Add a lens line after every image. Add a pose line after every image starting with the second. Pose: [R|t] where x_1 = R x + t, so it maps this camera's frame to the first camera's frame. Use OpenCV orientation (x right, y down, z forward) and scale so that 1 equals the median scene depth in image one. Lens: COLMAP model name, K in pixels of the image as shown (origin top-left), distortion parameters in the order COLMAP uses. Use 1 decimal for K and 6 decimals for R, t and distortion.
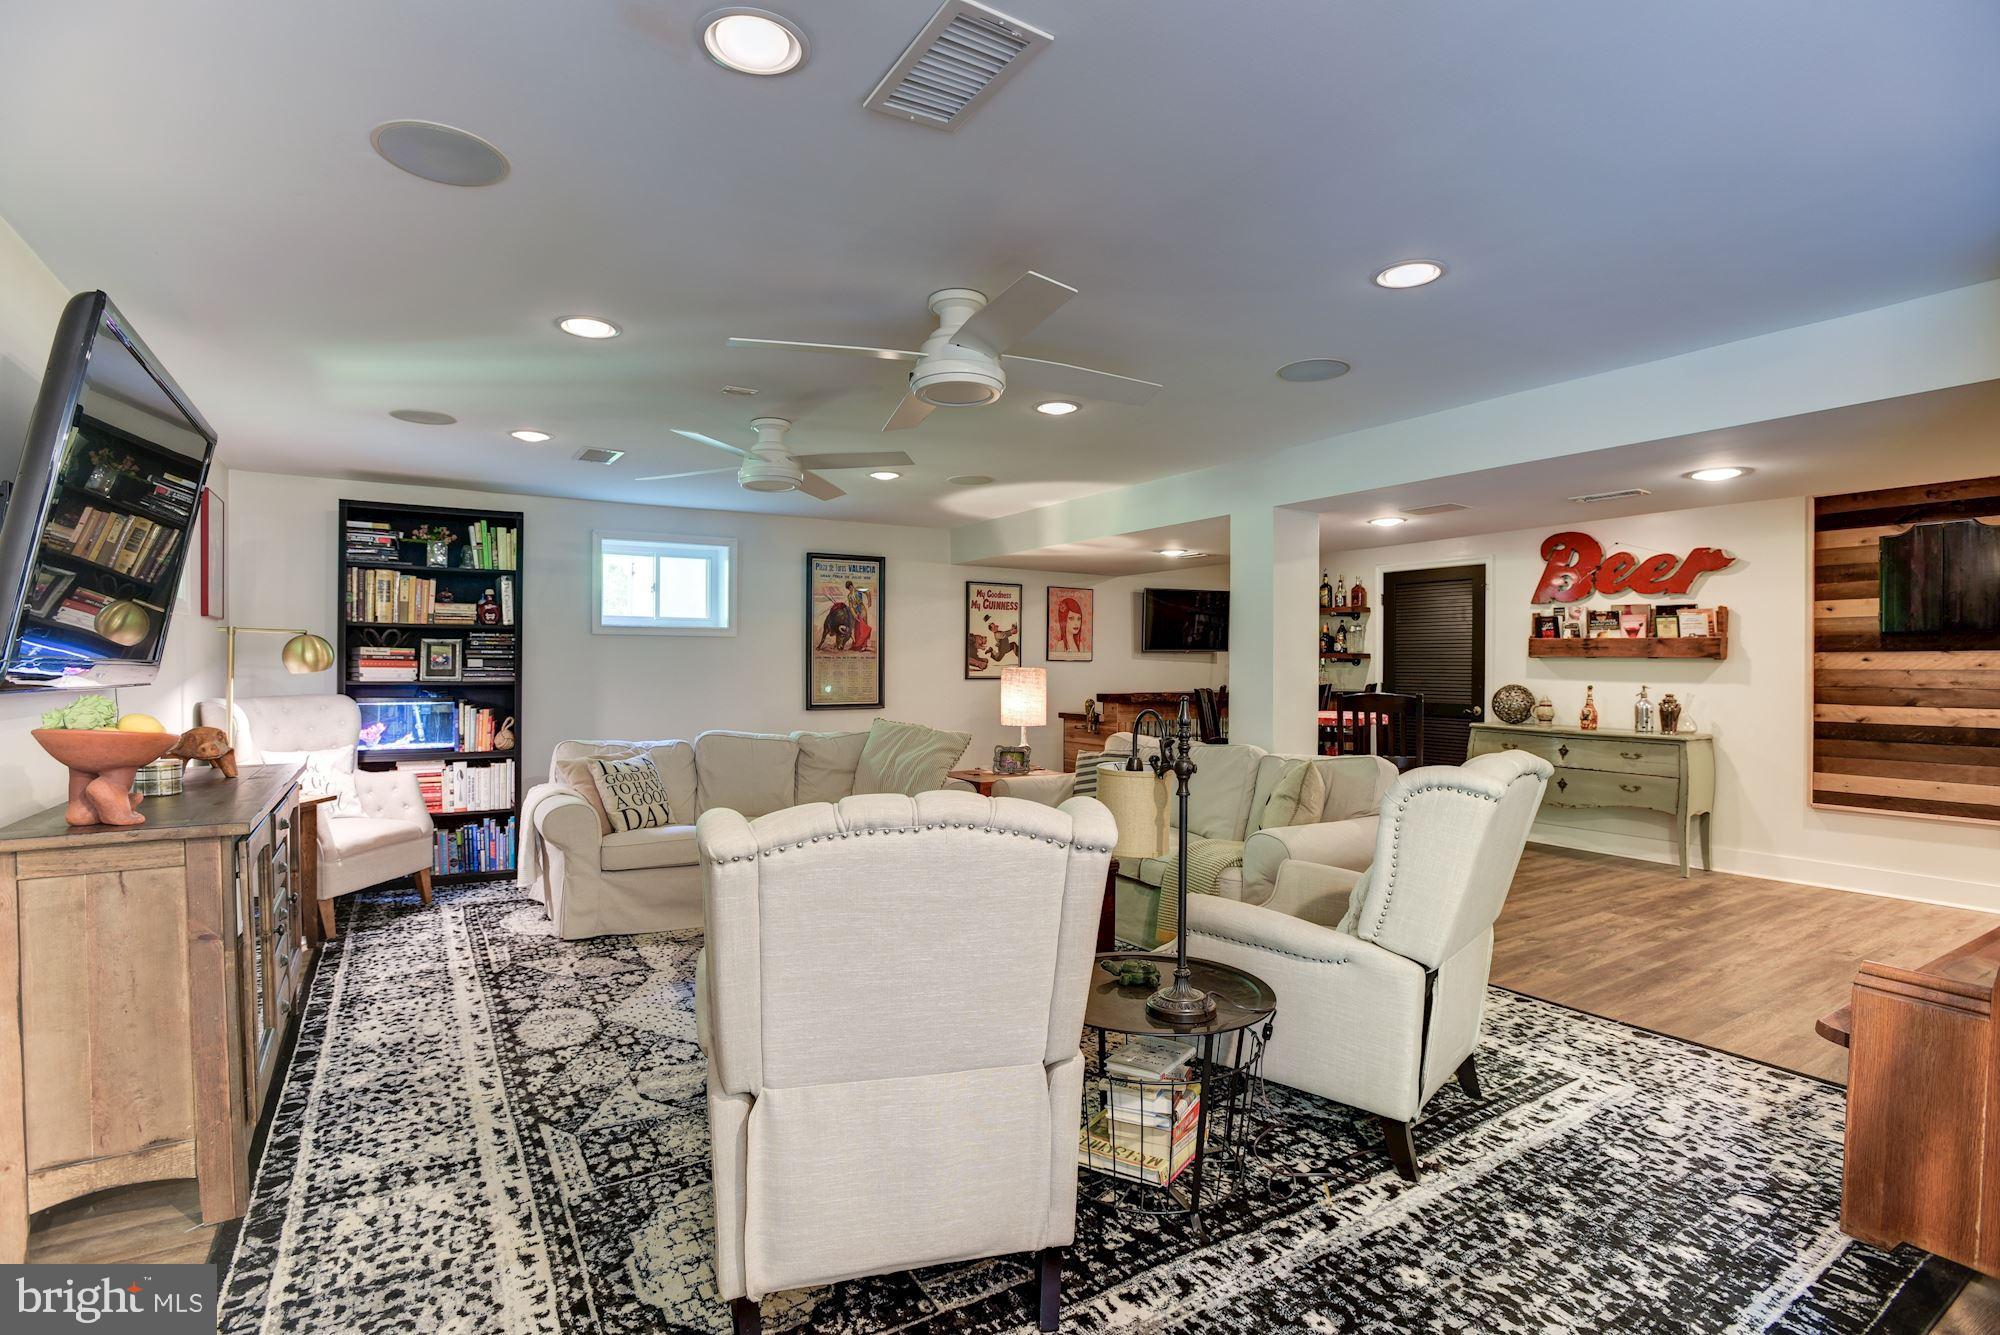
lens RADIAL K [[958.2, 0, 993.9], [0, 958.2, 670.1], [0, 0, 1]] dist [-0.059989, 0.001283]
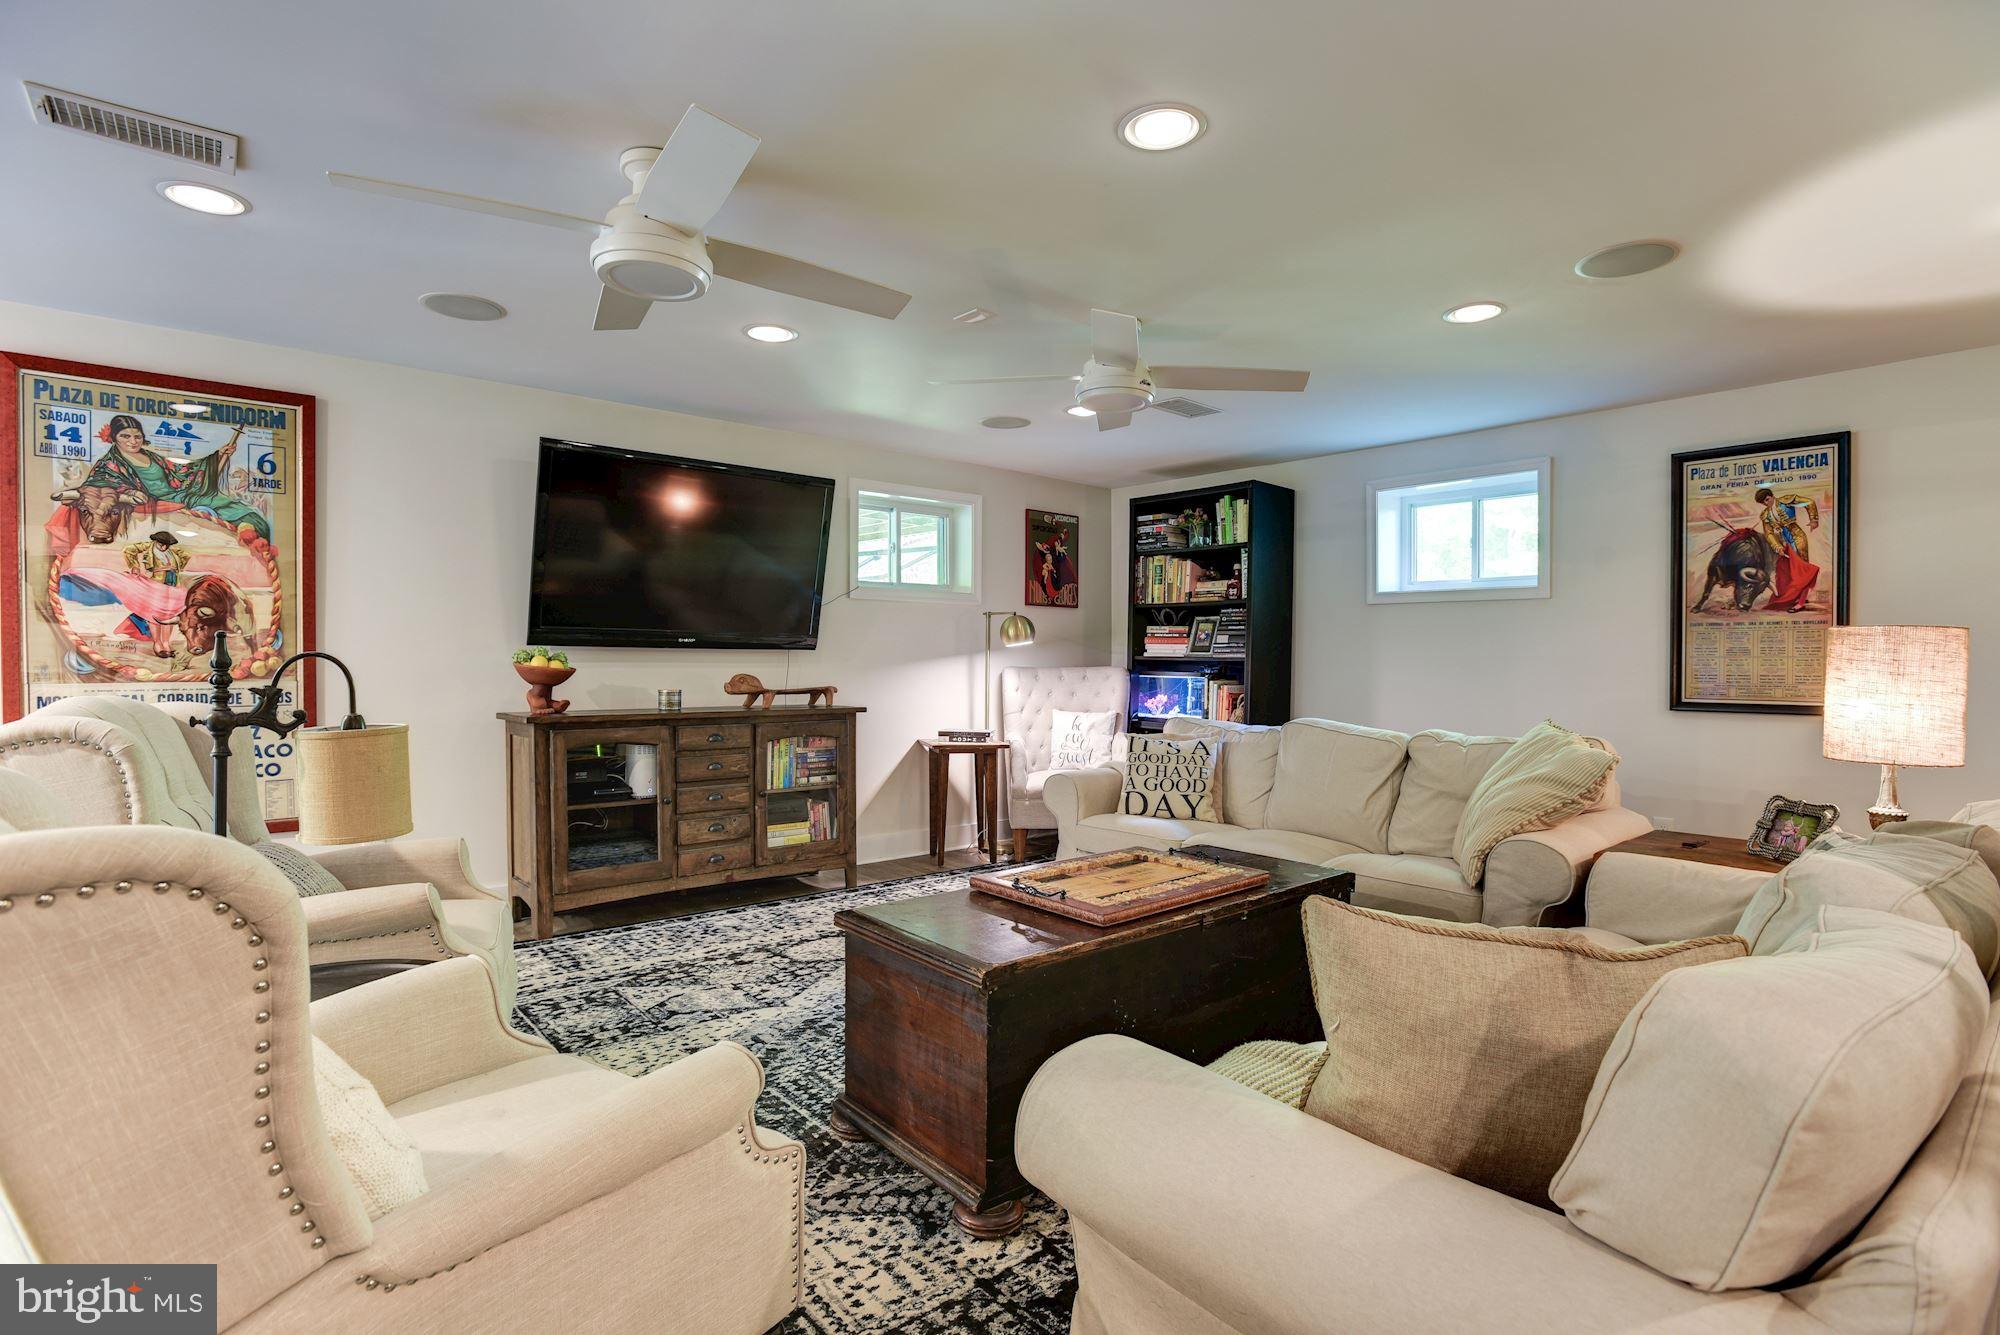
lens RADIAL K [[958.2, 0, 997.9], [0, 958.2, 663.5], [0, 0, 1]] dist [-0.059989, 0.001283]
pose [[0.145288, 0.002692, -0.989386, 0.442266], [-0.011654, 0.999932, 0.001009, 0.021484], [0.989321, 0.011383, 0.145310, 0.648099]]
